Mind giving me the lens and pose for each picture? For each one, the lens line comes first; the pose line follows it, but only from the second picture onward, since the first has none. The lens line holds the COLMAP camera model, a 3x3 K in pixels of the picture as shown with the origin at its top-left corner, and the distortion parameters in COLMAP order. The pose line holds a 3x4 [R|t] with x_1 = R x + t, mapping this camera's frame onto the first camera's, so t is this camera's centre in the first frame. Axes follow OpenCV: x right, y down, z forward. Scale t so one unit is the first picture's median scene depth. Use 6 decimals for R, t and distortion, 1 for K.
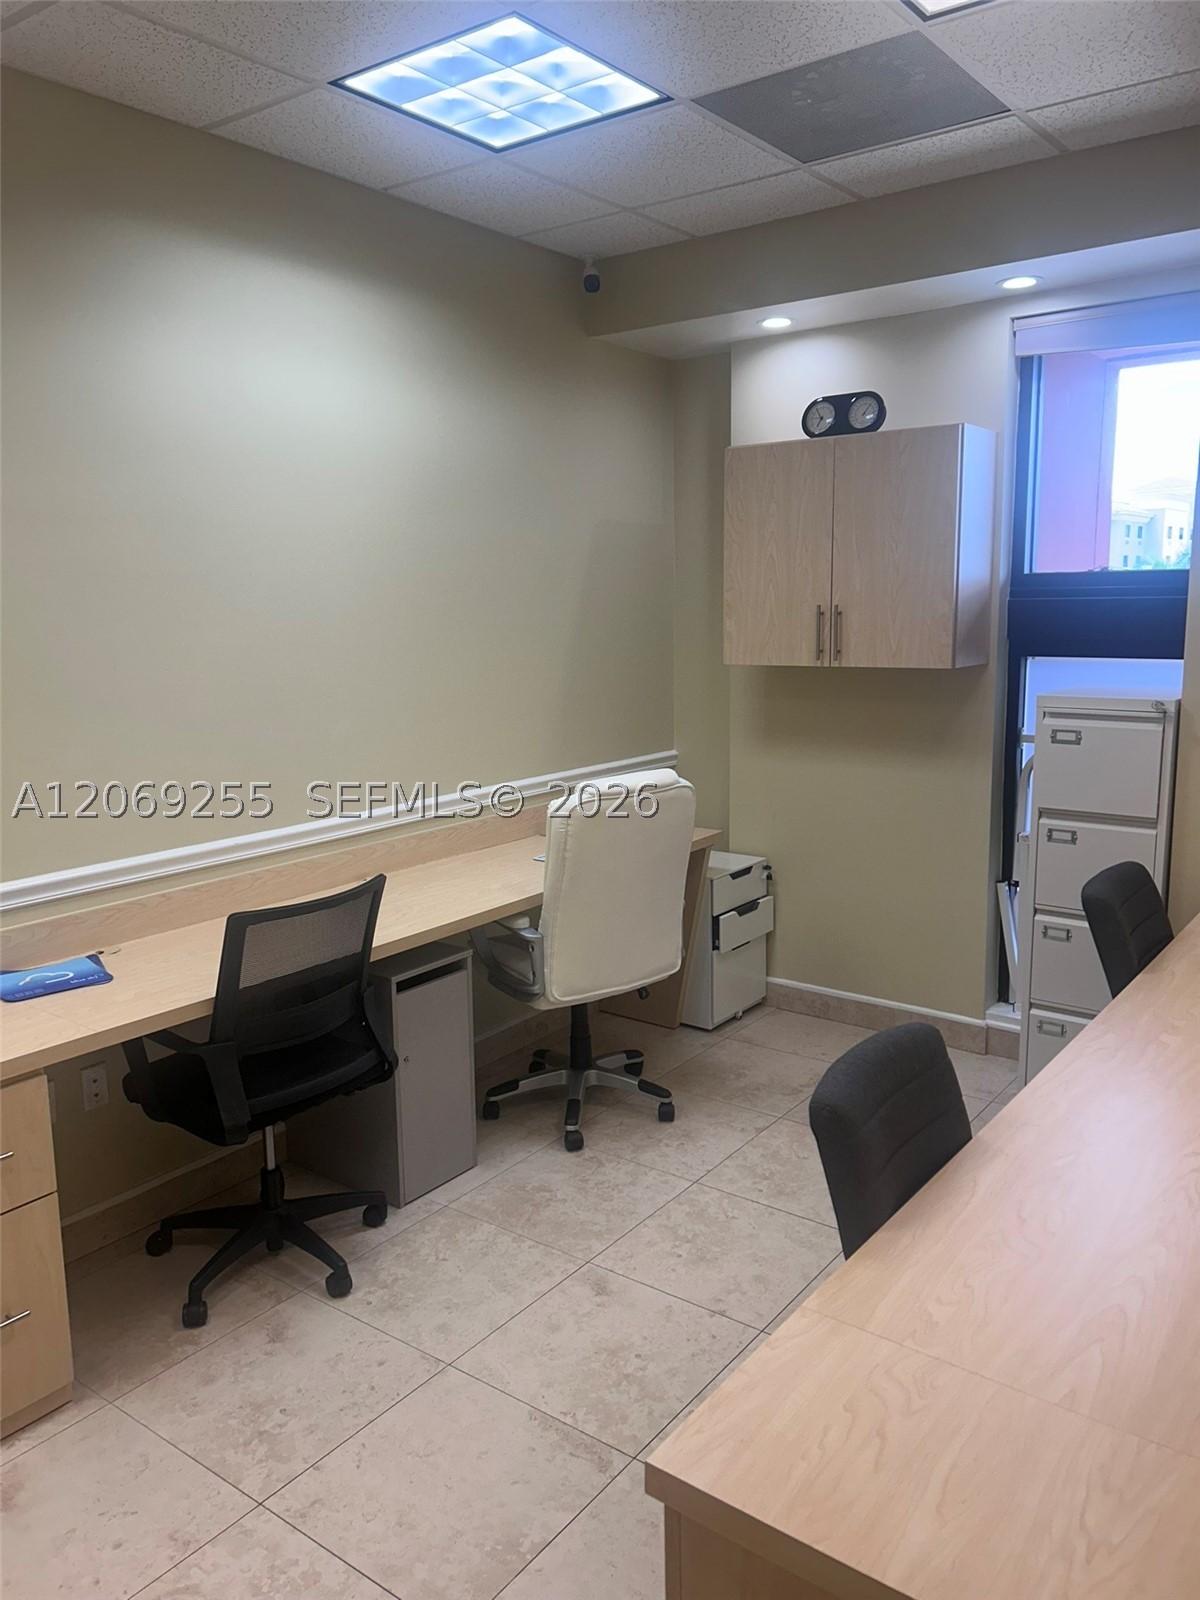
lens RADIAL K [[1216.5, 0, 601.4], [0, 1216.5, 810.9], [0, 0, 1]] dist [0.104801, -0.132442]
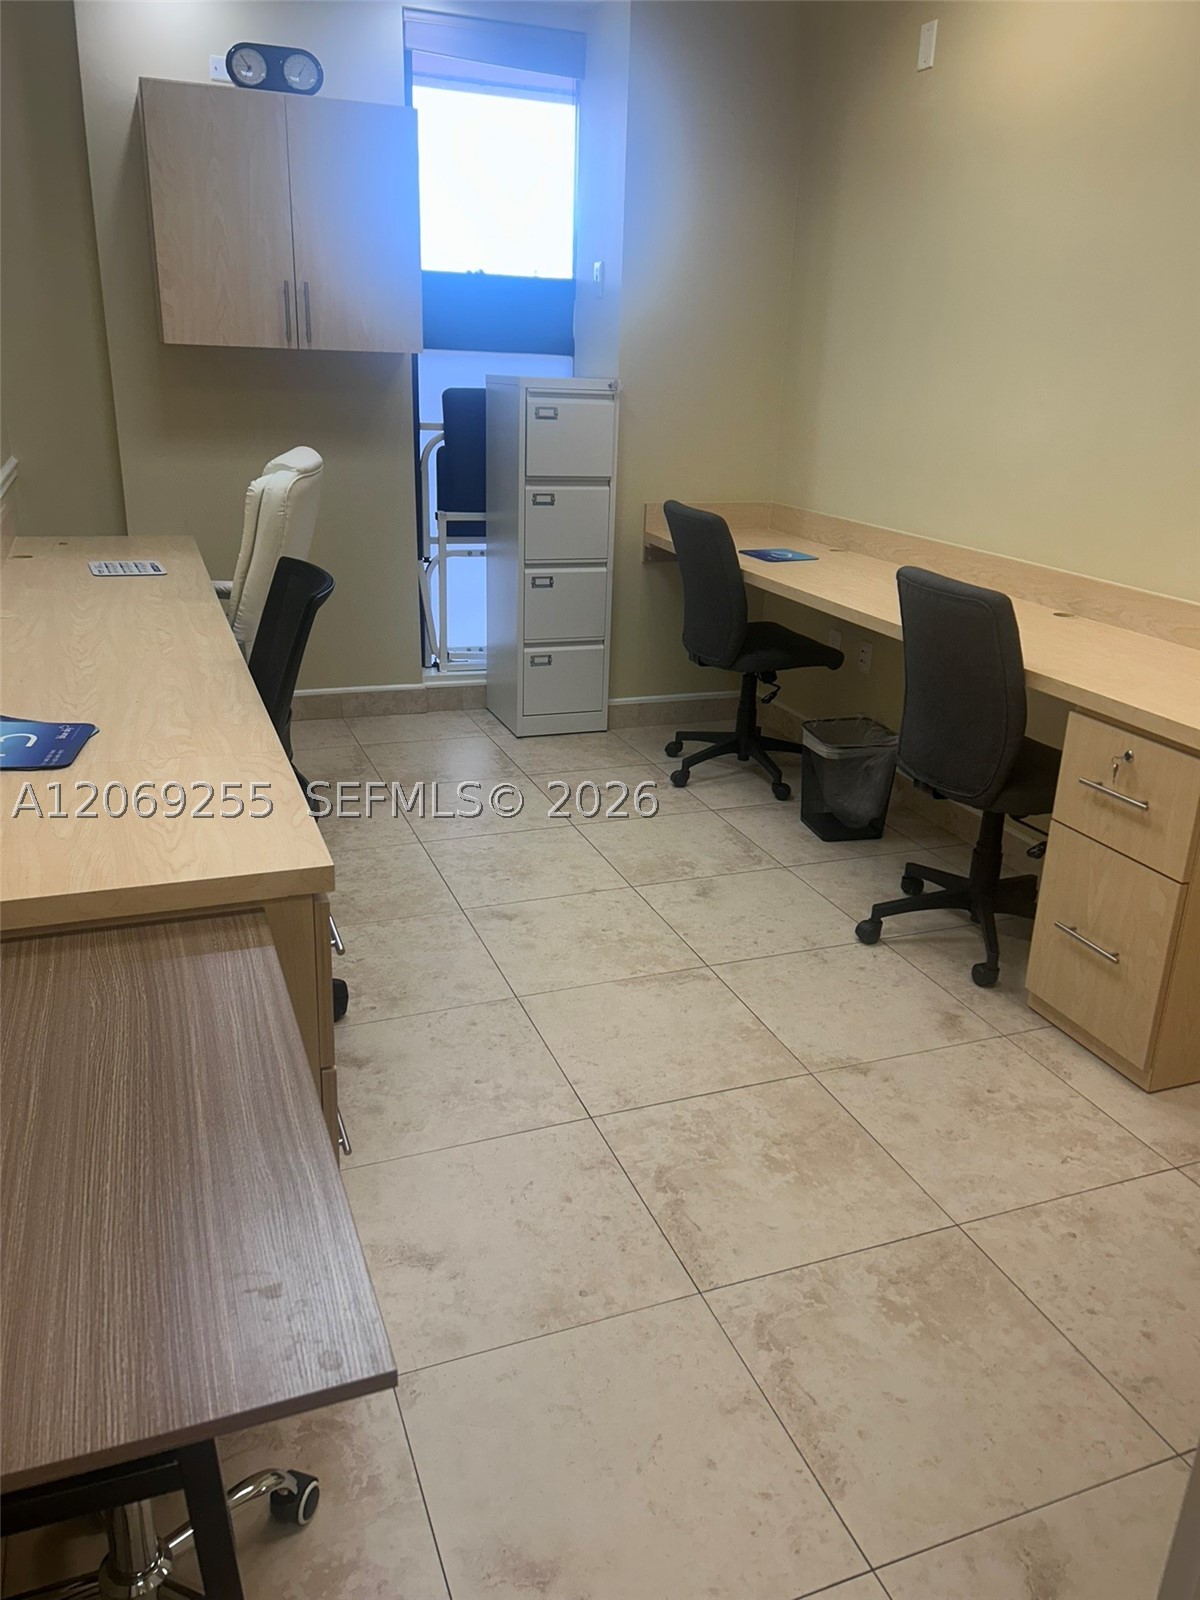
lens RADIAL K [[1216.5, 0, 601.4], [0, 1216.5, 810.9], [0, 0, 1]] dist [0.104801, -0.132442]
pose [[0.517771, -0.259759, 0.815131, -0.688138], [0.107370, 0.964988, 0.239313, 0.034556], [-0.848755, -0.036389, 0.527533, 0.289814]]
